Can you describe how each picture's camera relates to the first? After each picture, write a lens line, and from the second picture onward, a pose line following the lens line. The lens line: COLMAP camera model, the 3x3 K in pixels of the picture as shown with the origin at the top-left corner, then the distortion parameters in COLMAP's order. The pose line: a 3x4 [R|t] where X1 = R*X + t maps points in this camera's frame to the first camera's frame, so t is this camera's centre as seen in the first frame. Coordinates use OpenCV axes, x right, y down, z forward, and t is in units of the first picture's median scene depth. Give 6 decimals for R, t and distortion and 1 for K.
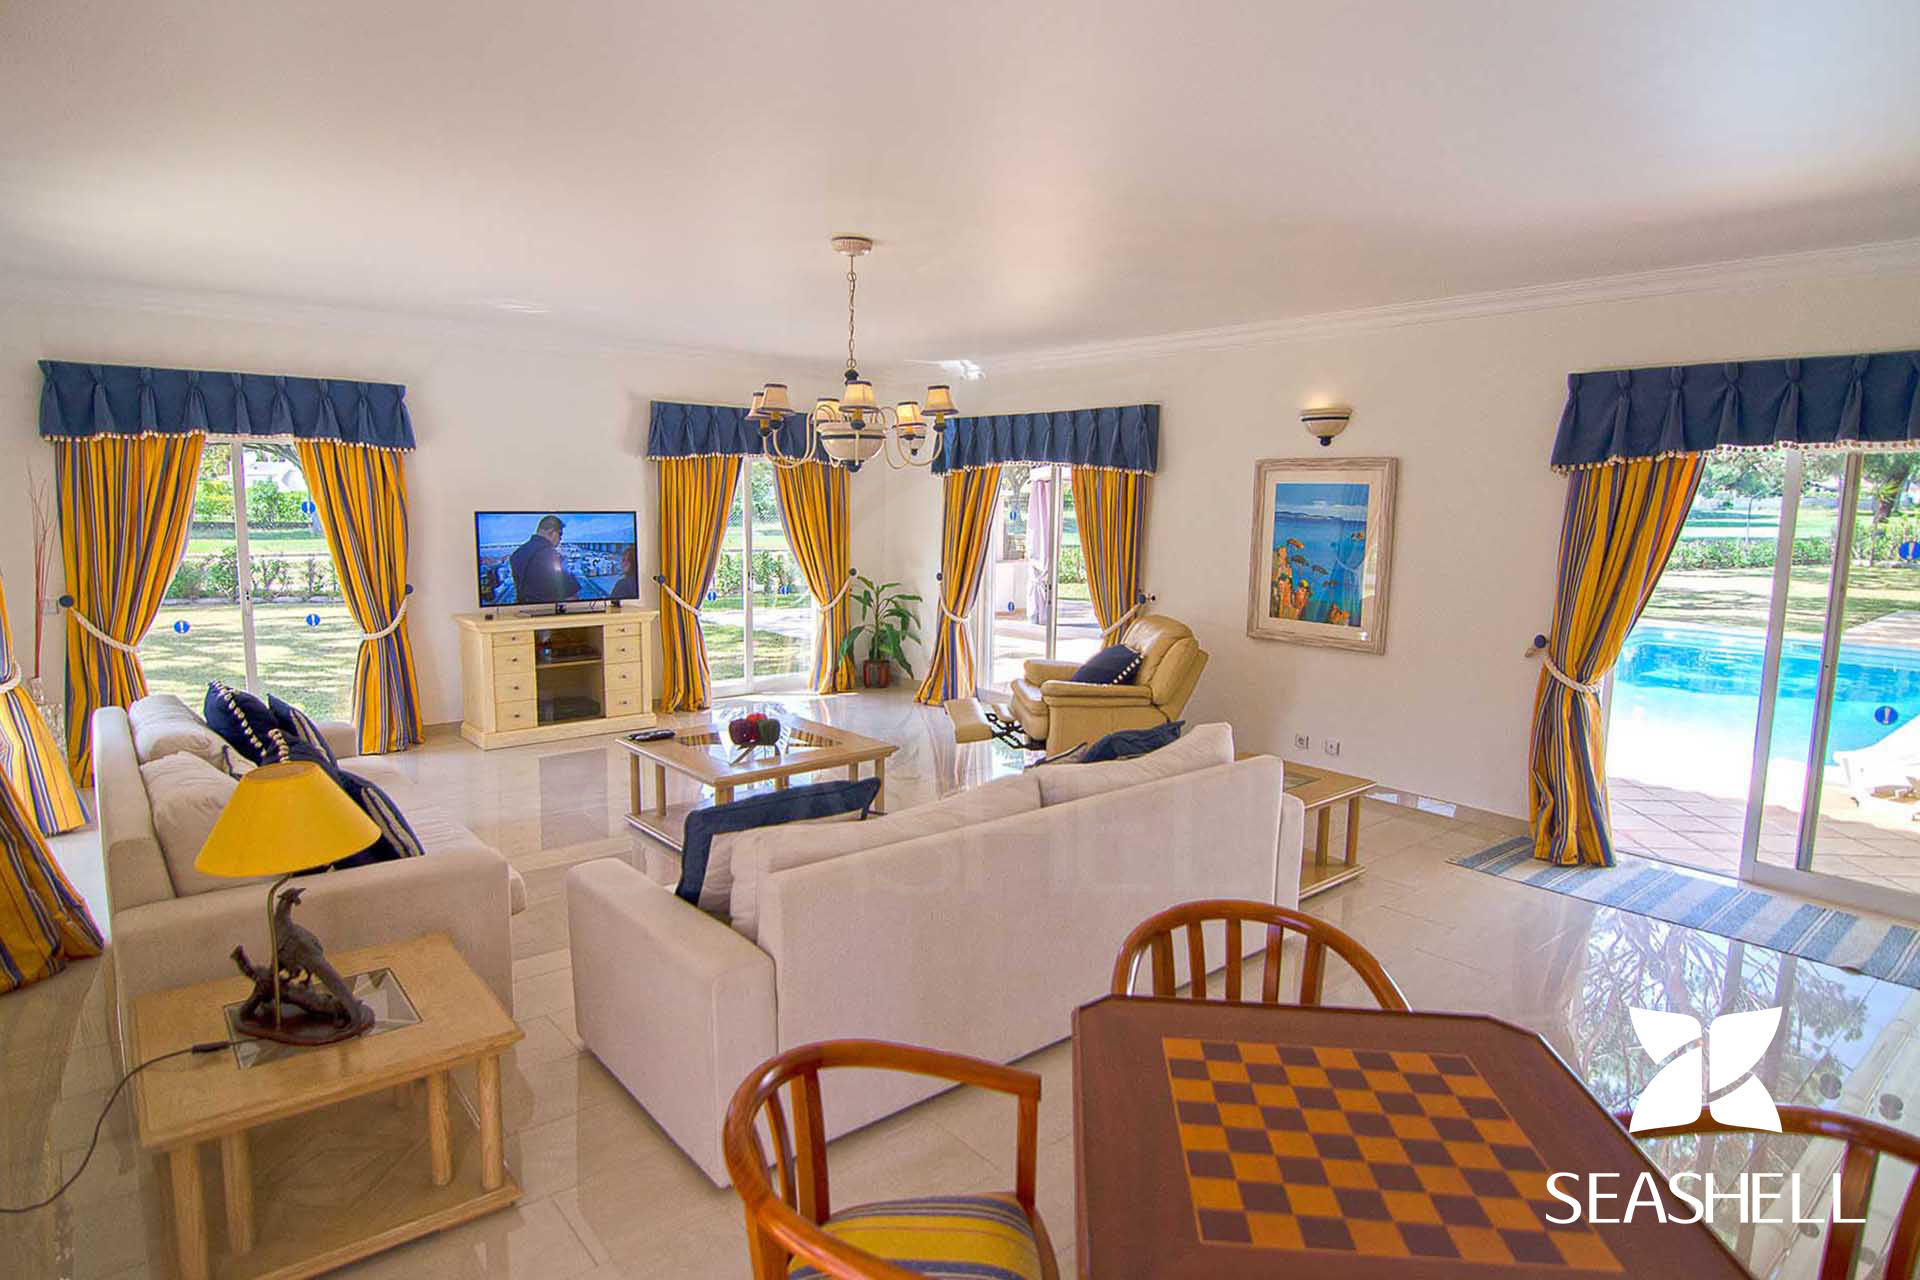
lens RADIAL K [[1058.5, 0, 960.0], [0, 1058.5, 640.0], [0, 0, 1]] dist [-0.002361, -0.012518]
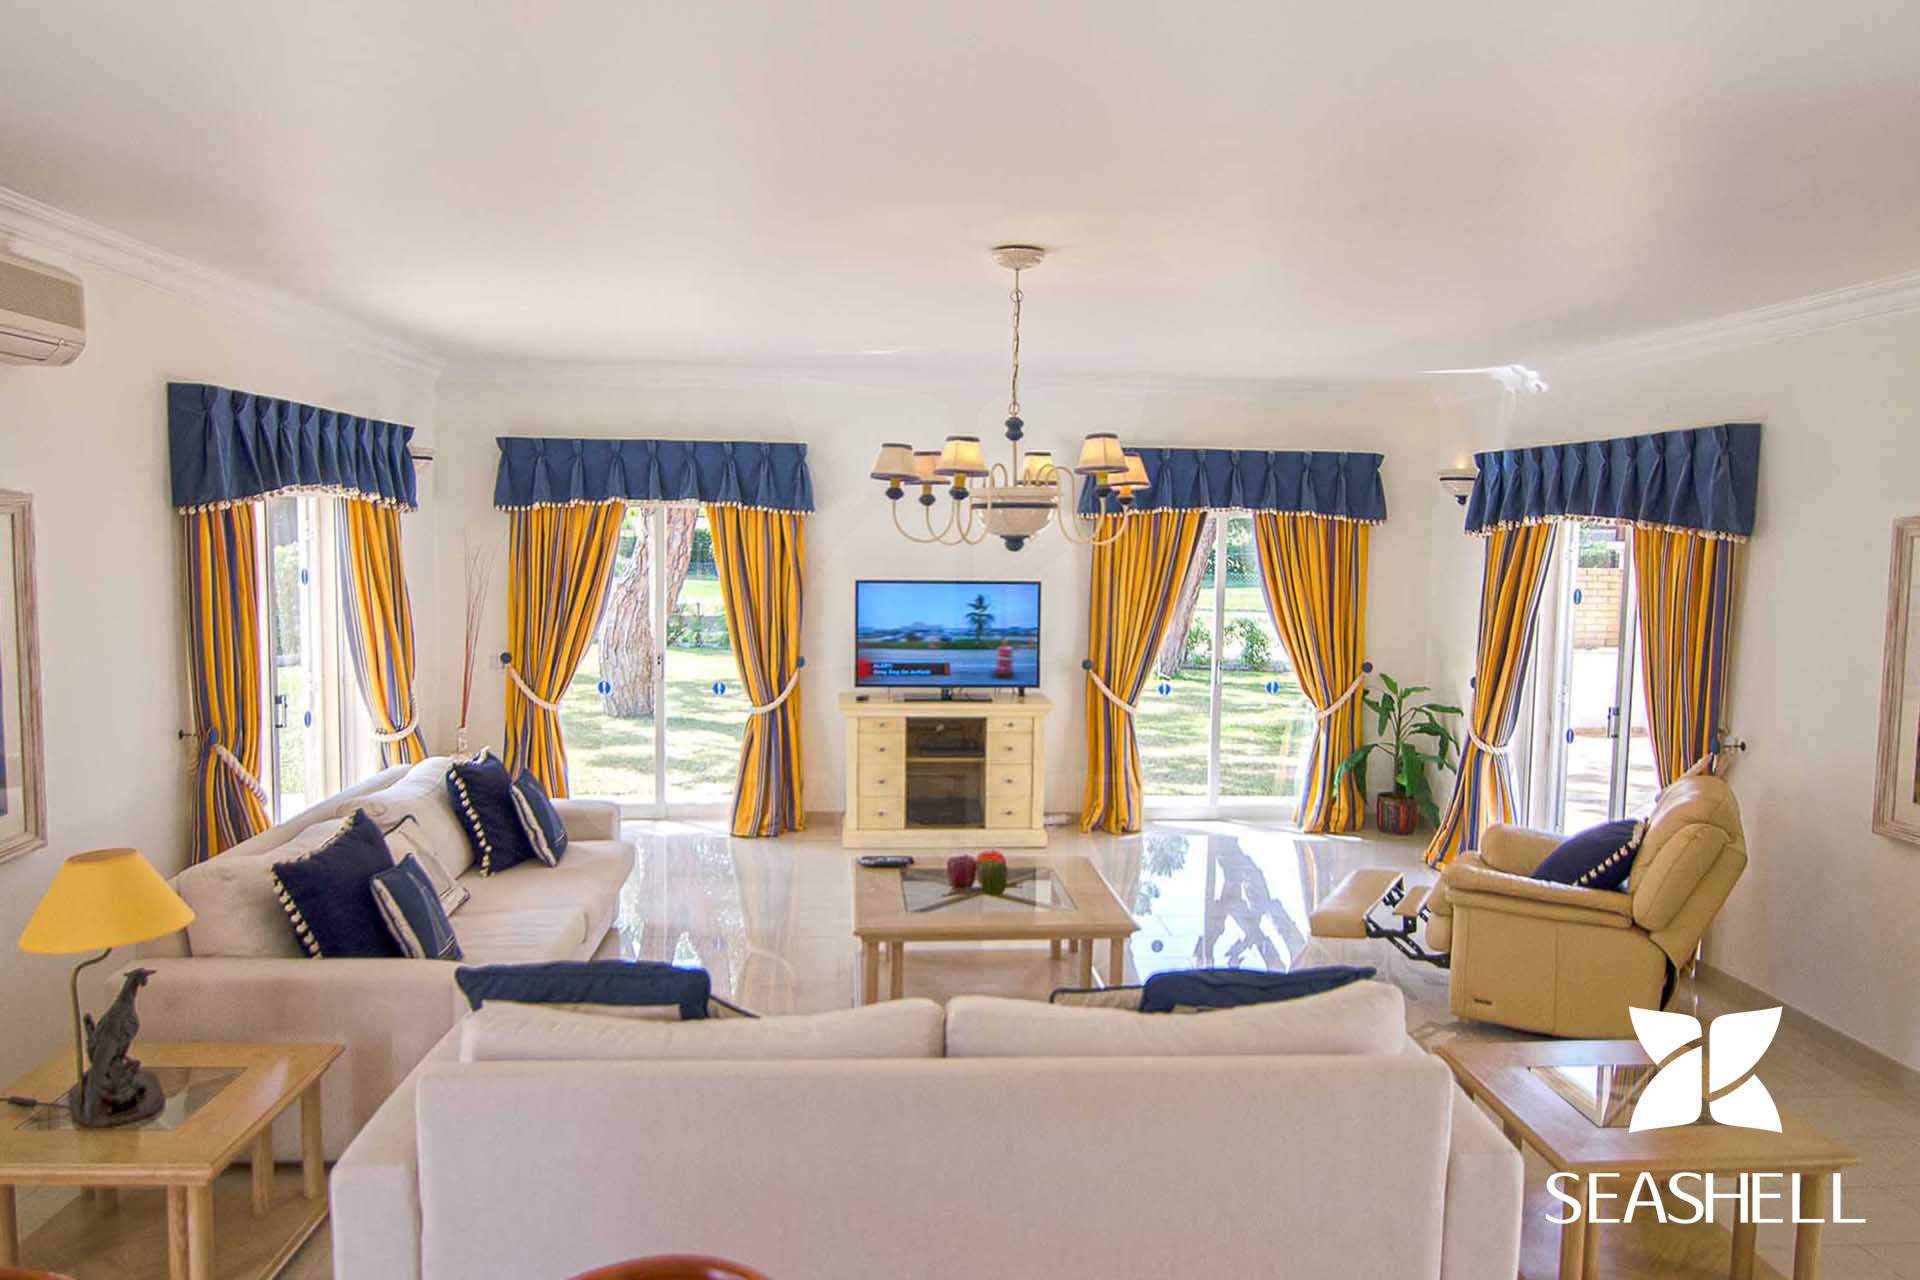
lens RADIAL K [[1340.7, 0, 960.0], [0, 1340.7, 640.0], [0, 0, 1]] dist [0.003078, -0.004150]
pose [[0.804303, 0.046388, -0.592406, 0.280060], [-0.081799, 0.996100, -0.033059, -0.039507], [0.588563, 0.075047, 0.804961, 0.137429]]
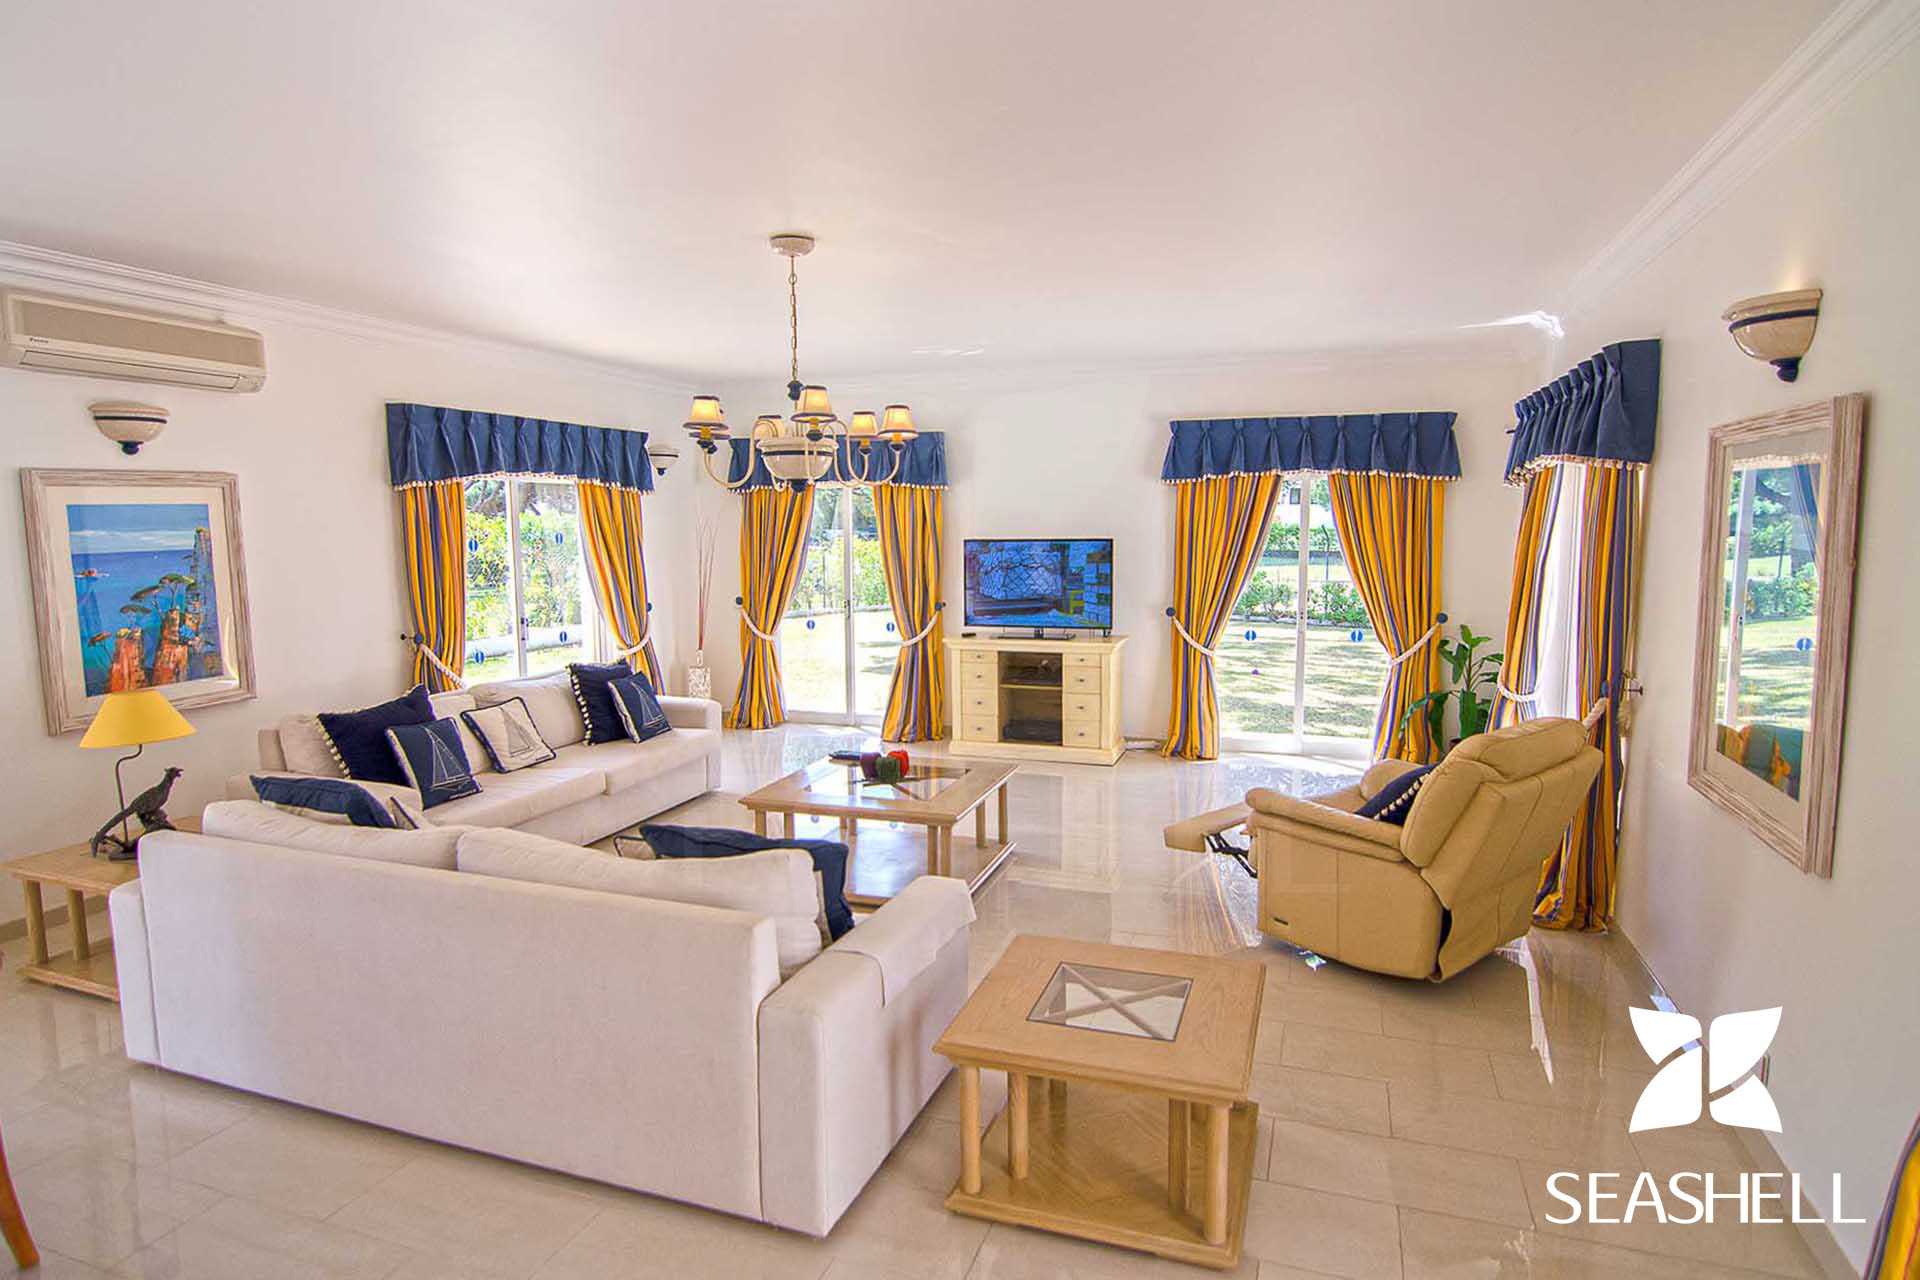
lens RADIAL K [[1058.5, 0, 960.0], [0, 1058.5, 640.0], [0, 0, 1]] dist [-0.002361, -0.012518]
pose [[0.503354, 0.076949, -0.860647, 0.488234], [-0.101329, 0.994411, 0.029645, -0.047680], [0.858118, 0.072286, 0.508338, 0.427319]]
